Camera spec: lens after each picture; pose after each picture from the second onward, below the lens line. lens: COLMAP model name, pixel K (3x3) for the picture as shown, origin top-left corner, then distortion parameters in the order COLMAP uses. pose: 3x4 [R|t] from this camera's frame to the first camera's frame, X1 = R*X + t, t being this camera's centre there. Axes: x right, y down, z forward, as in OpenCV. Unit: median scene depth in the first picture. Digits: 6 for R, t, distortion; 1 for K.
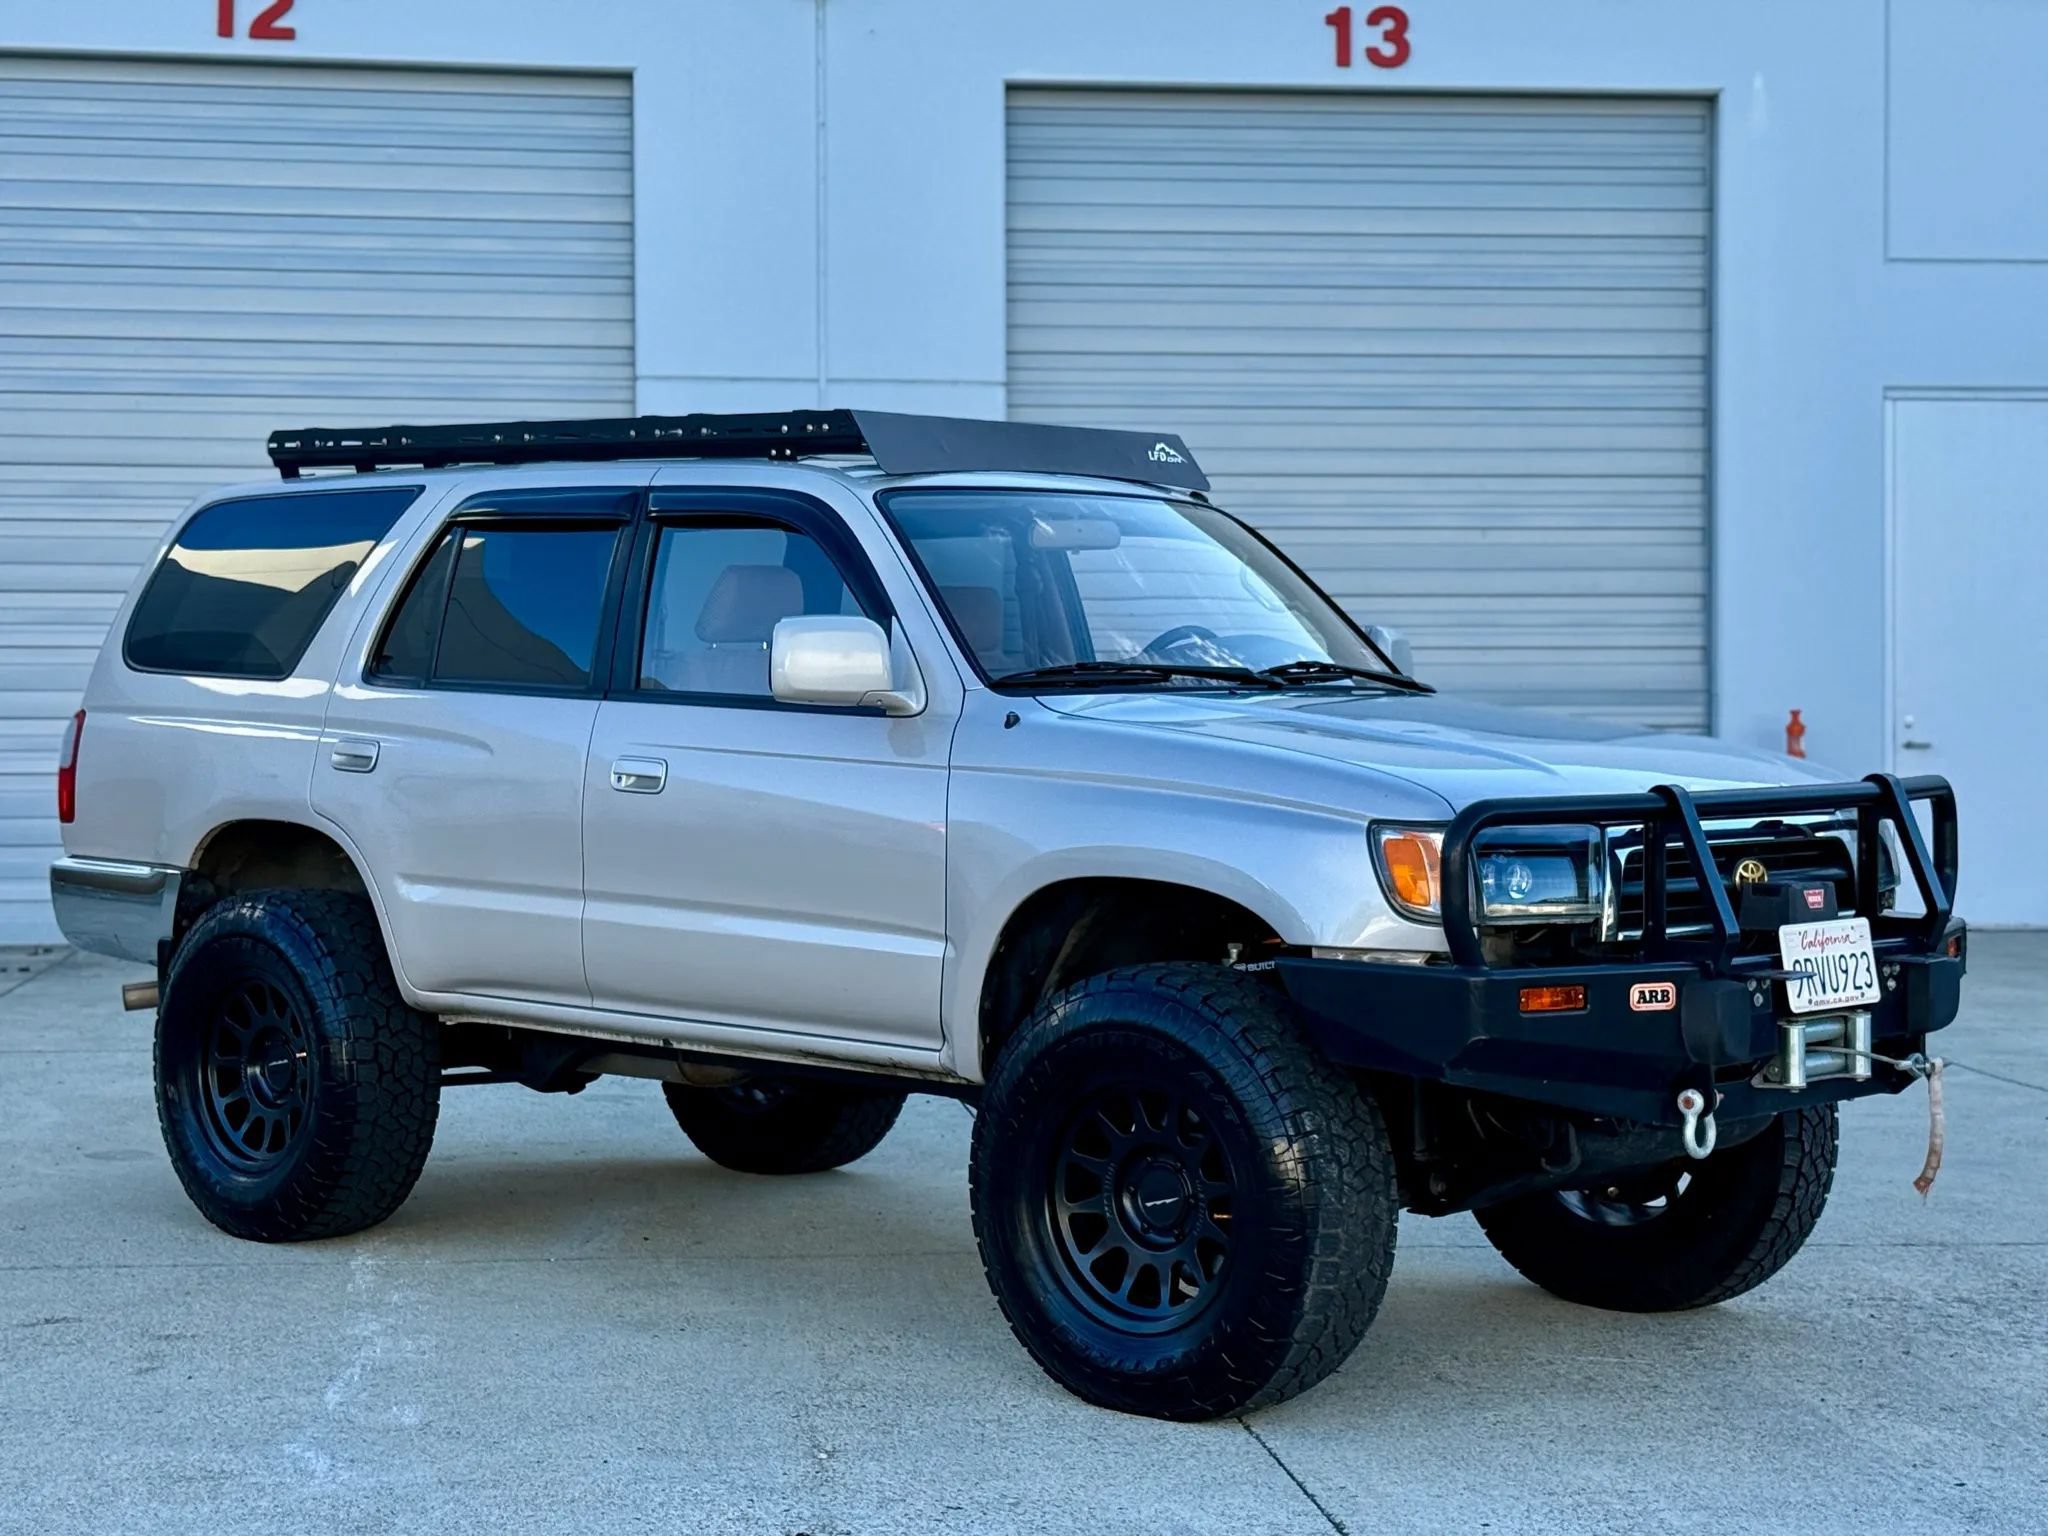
lens RADIAL K [[3445.0, 0, 1024.0], [0, 3445.0, 768.0], [0, 0, 1]] dist [0.149240, 0.008011]
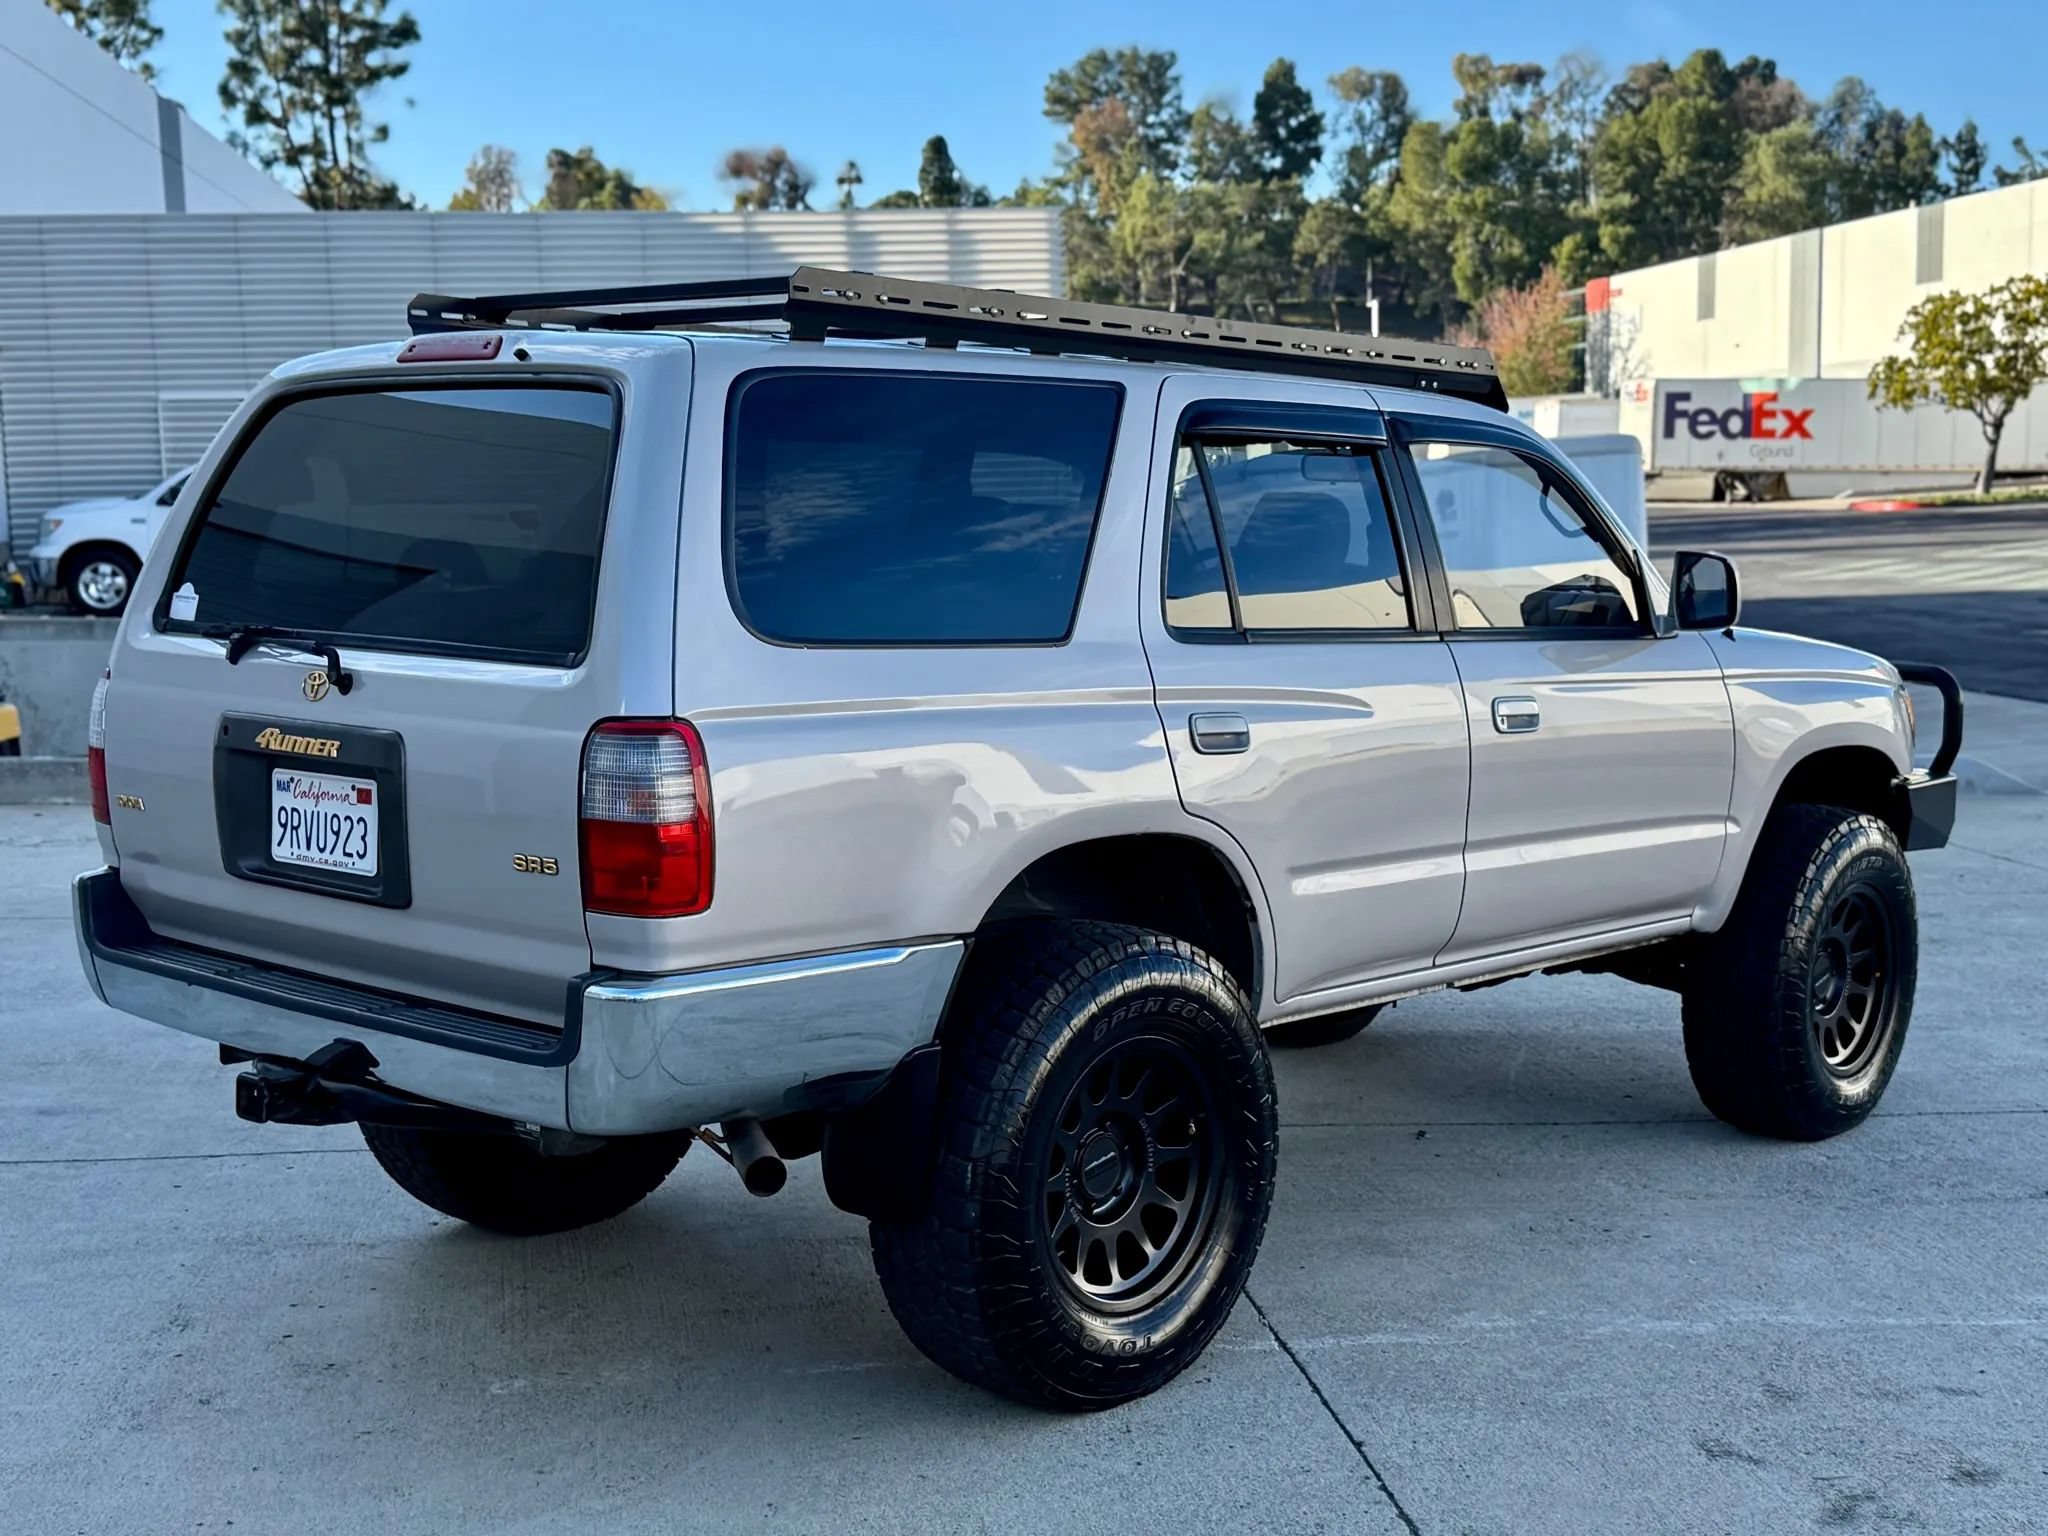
lens RADIAL K [[2591.3, 0, 1006.8], [0, 2591.3, 770.5], [0, 0, 1]] dist [0.187541, -0.300008]
pose [[0.001253, -0.109671, 0.993967, -0.860097], [0.021192, 0.993748, 0.109620, -0.067270], [-0.999775, 0.020927, 0.003569, 1.152071]]
